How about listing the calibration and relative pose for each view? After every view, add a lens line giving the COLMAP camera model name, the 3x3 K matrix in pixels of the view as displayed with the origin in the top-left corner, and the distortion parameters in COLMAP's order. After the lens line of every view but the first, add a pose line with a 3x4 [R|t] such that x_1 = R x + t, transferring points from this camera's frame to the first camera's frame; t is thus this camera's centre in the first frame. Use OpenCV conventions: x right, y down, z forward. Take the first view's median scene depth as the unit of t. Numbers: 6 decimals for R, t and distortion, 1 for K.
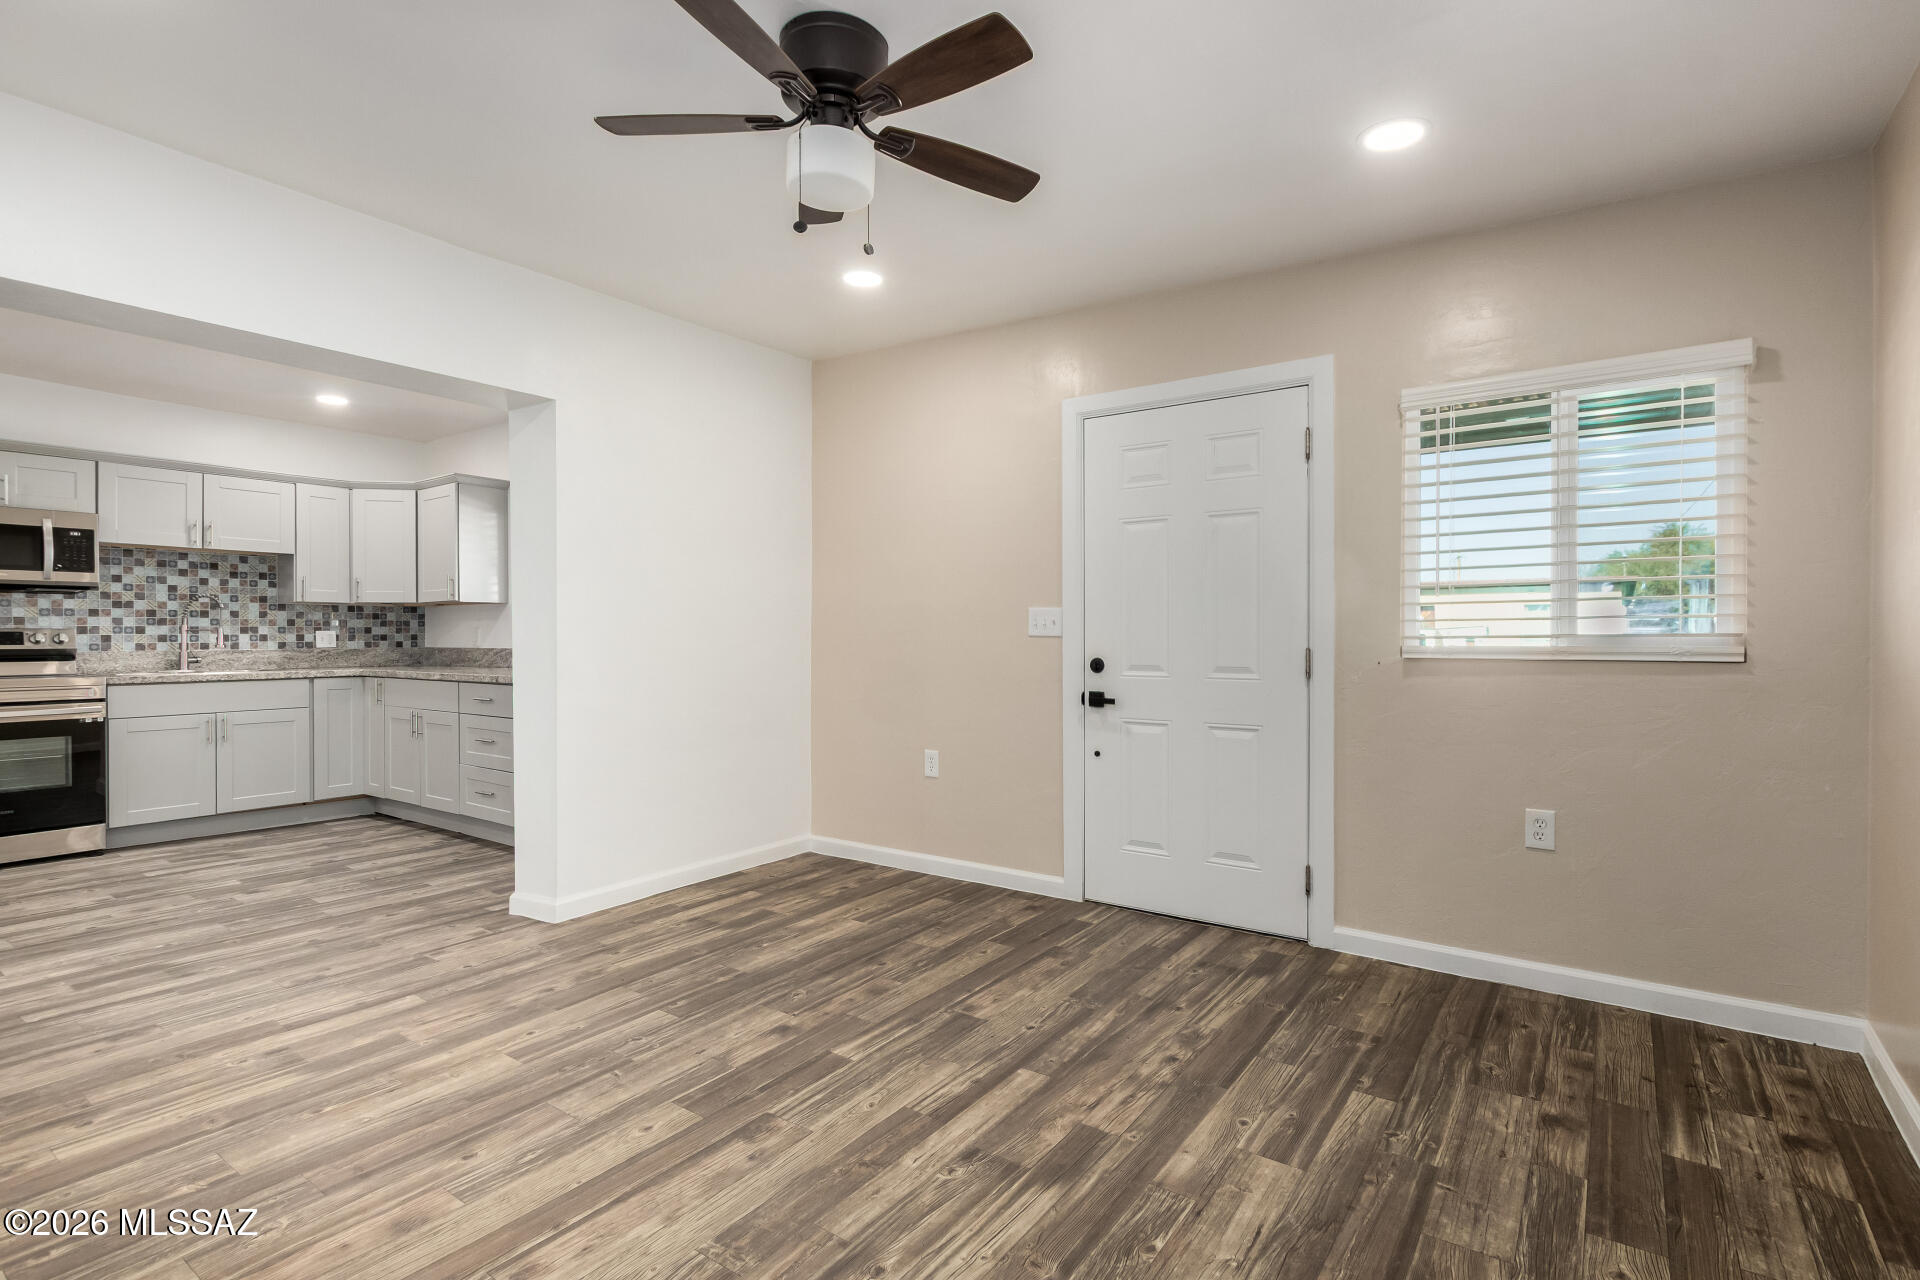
lens RADIAL K [[927.1, 0, 995.0], [0, 927.1, 640.1], [0, 0, 1]] dist [0.000497, -0.000958]
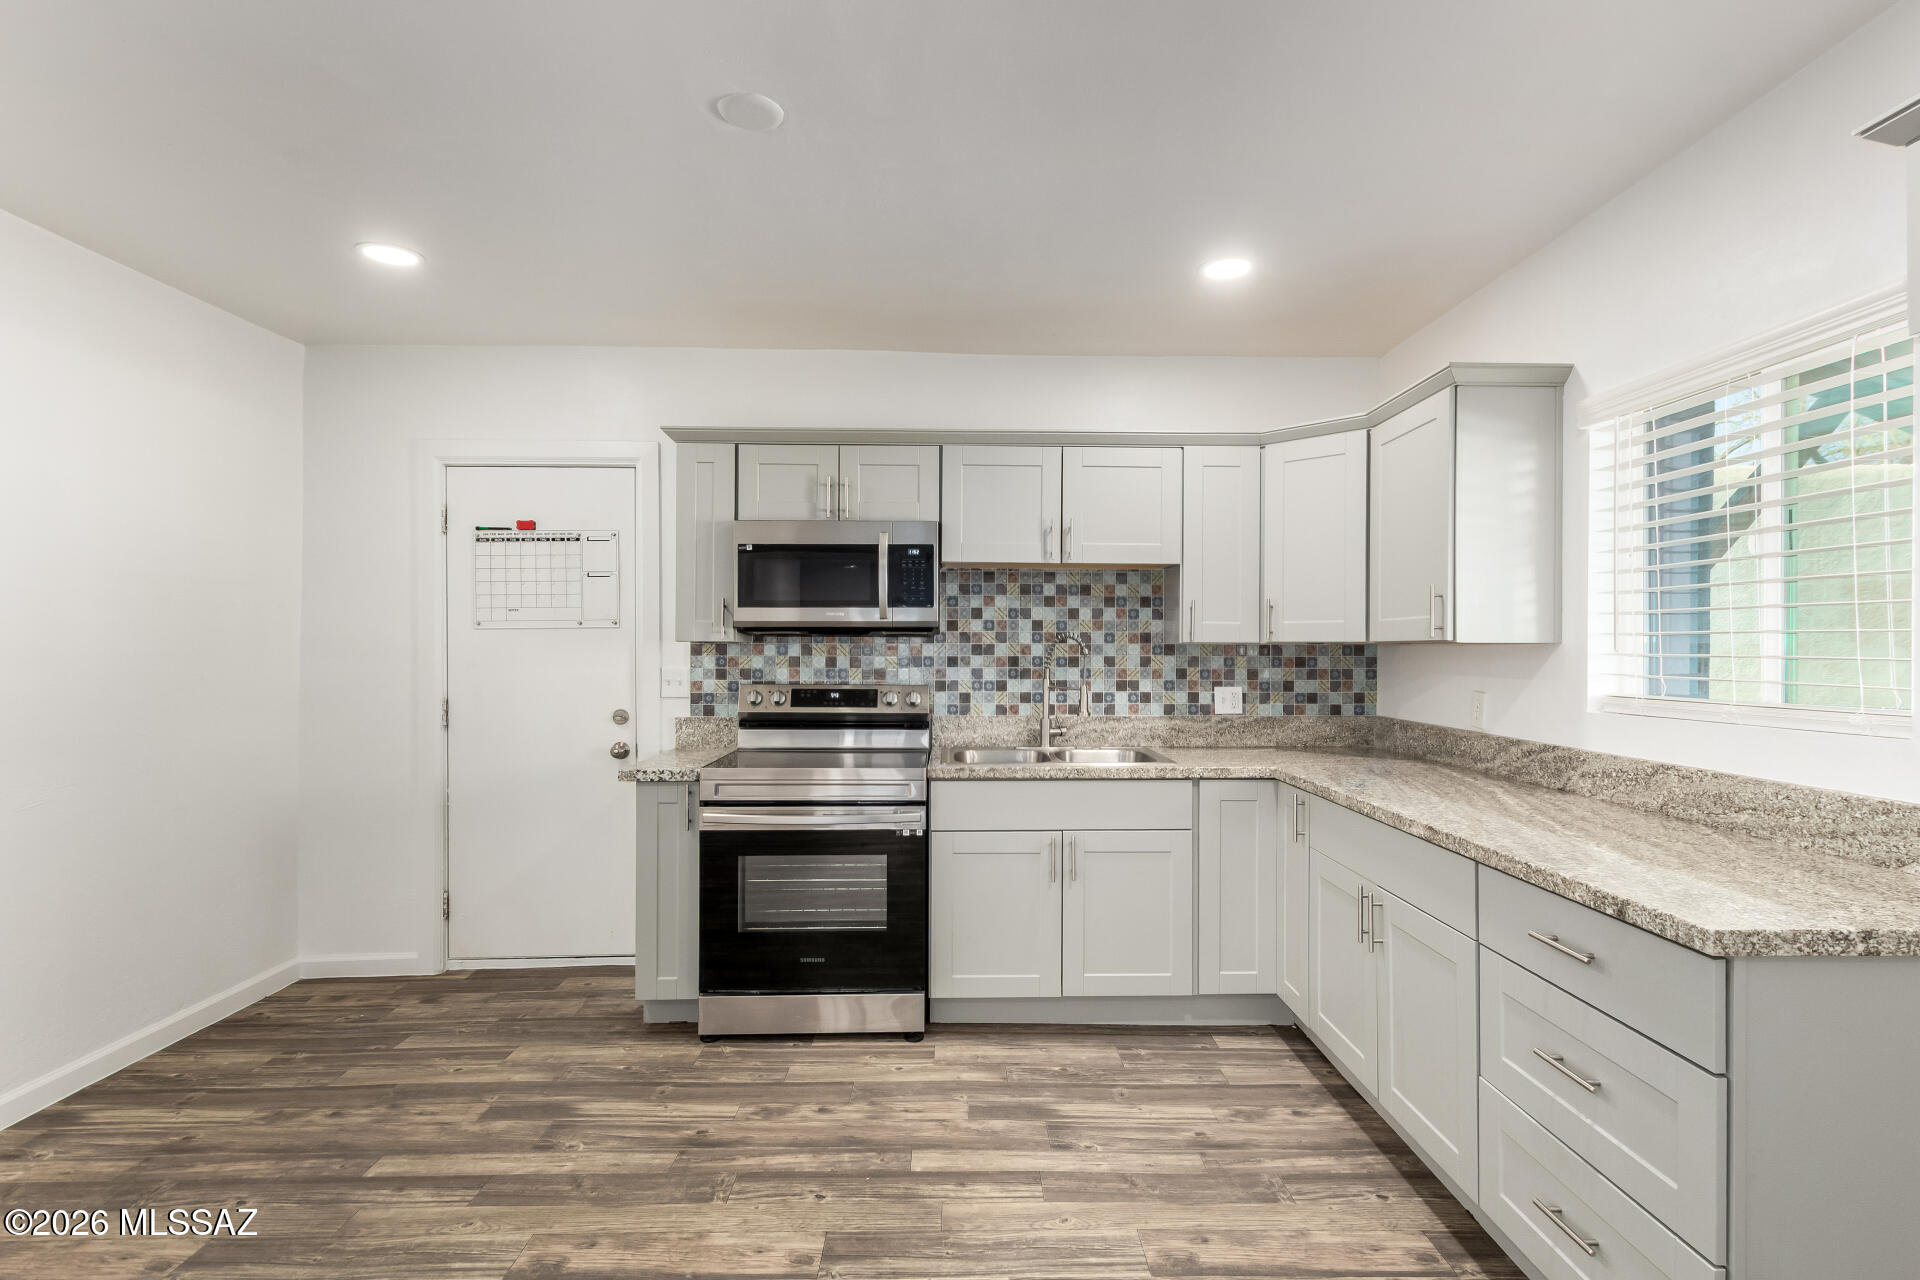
lens RADIAL K [[911.9, 0, 970.9], [0, 911.9, 646.7], [0, 0, 1]] dist [0.003115, 0.000293]
pose [[0.582399, 0.005653, -0.812884, -0.365121], [-0.009217, 0.999957, 0.000351, -0.039373], [0.812851, 0.007289, 0.582426, 0.563913]]
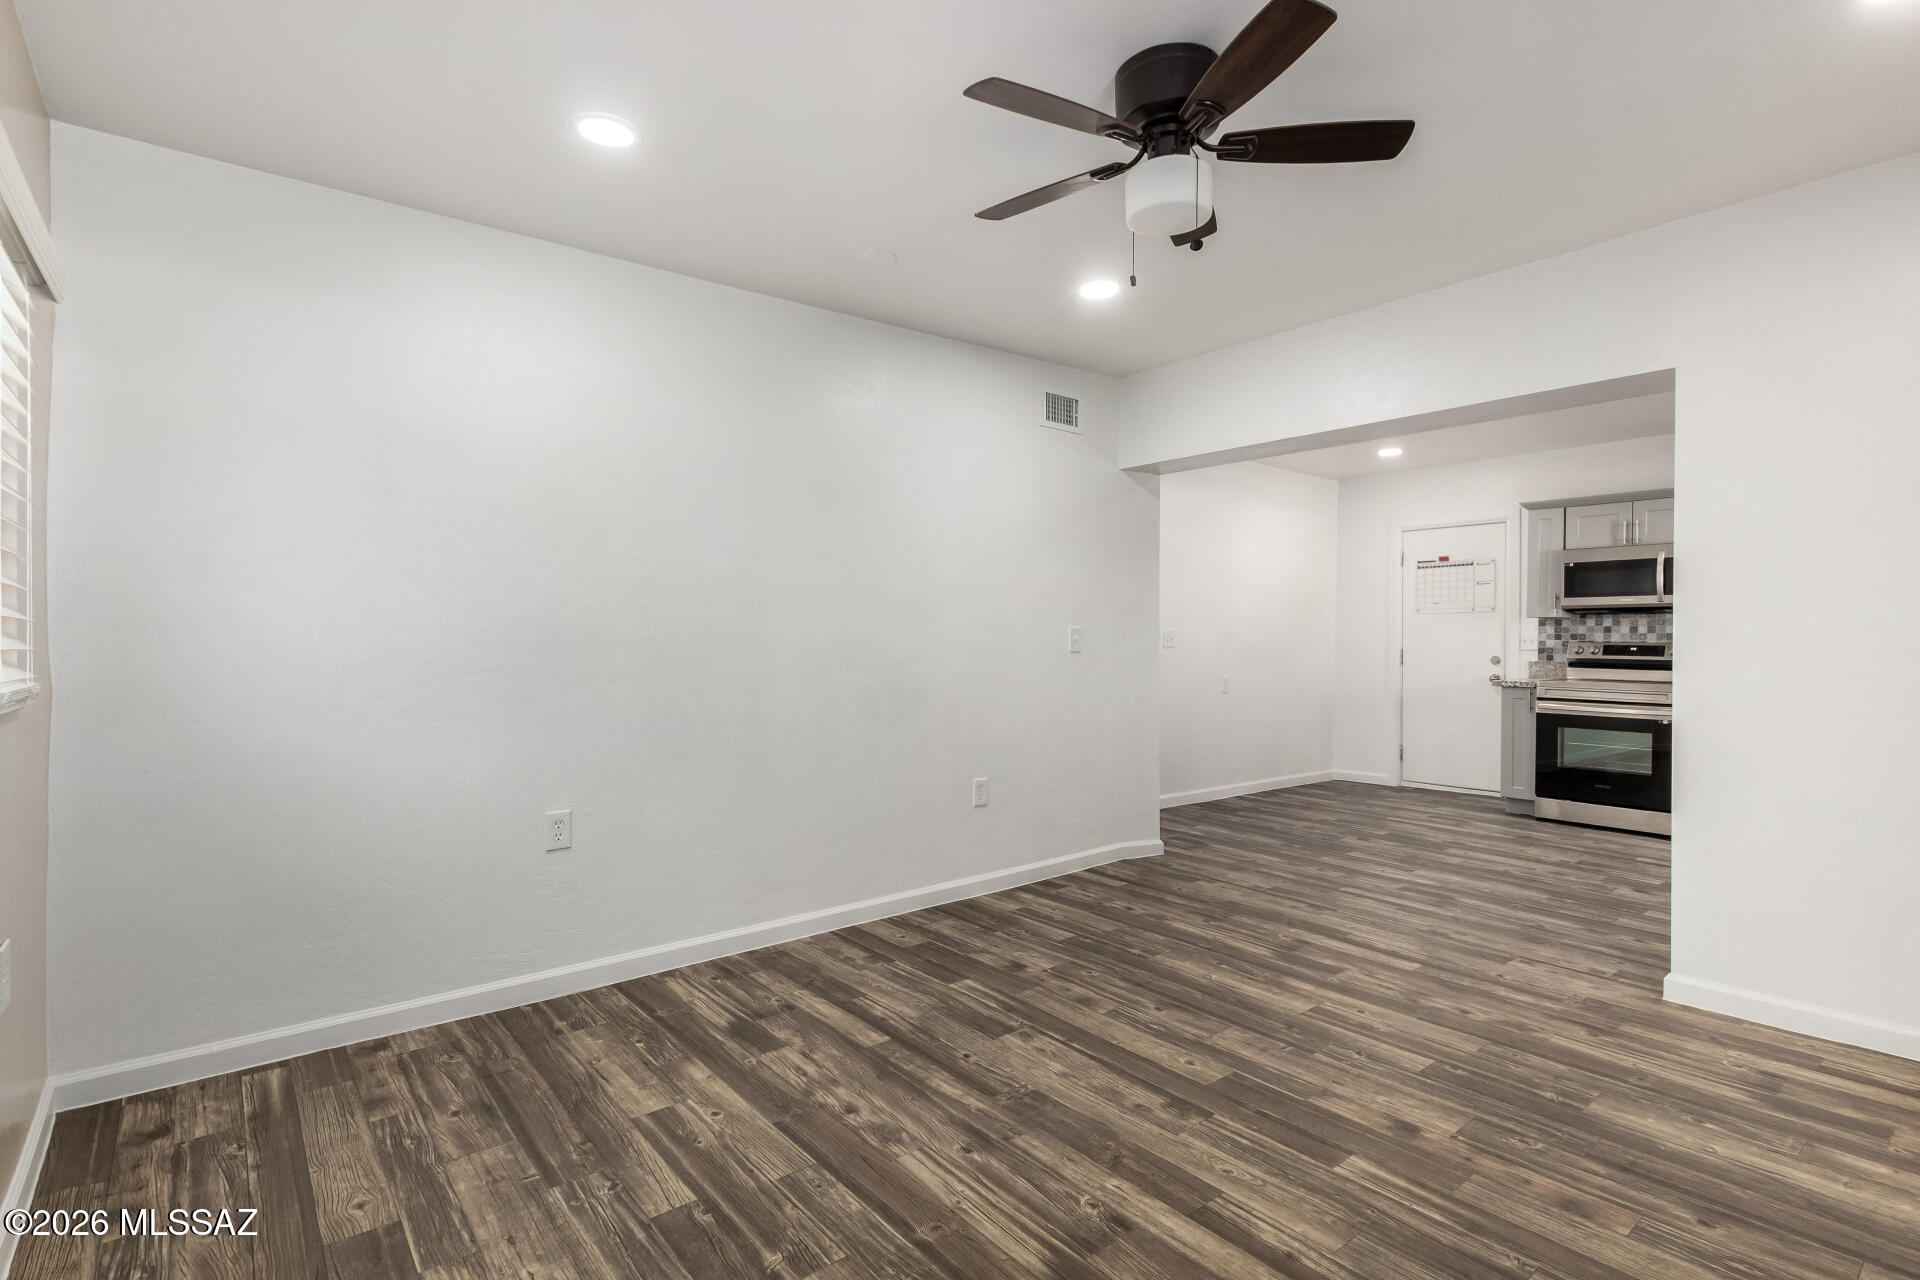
lens RADIAL K [[911.9, 0, 970.9], [0, 911.9, 646.7], [0, 0, 1]] dist [0.003115, 0.000293]
pose [[-0.282043, 0.007989, -0.959368, 0.307434], [-0.013251, 0.999838, 0.012221, -0.009200], [0.959310, 0.016160, -0.281892, 0.416380]]
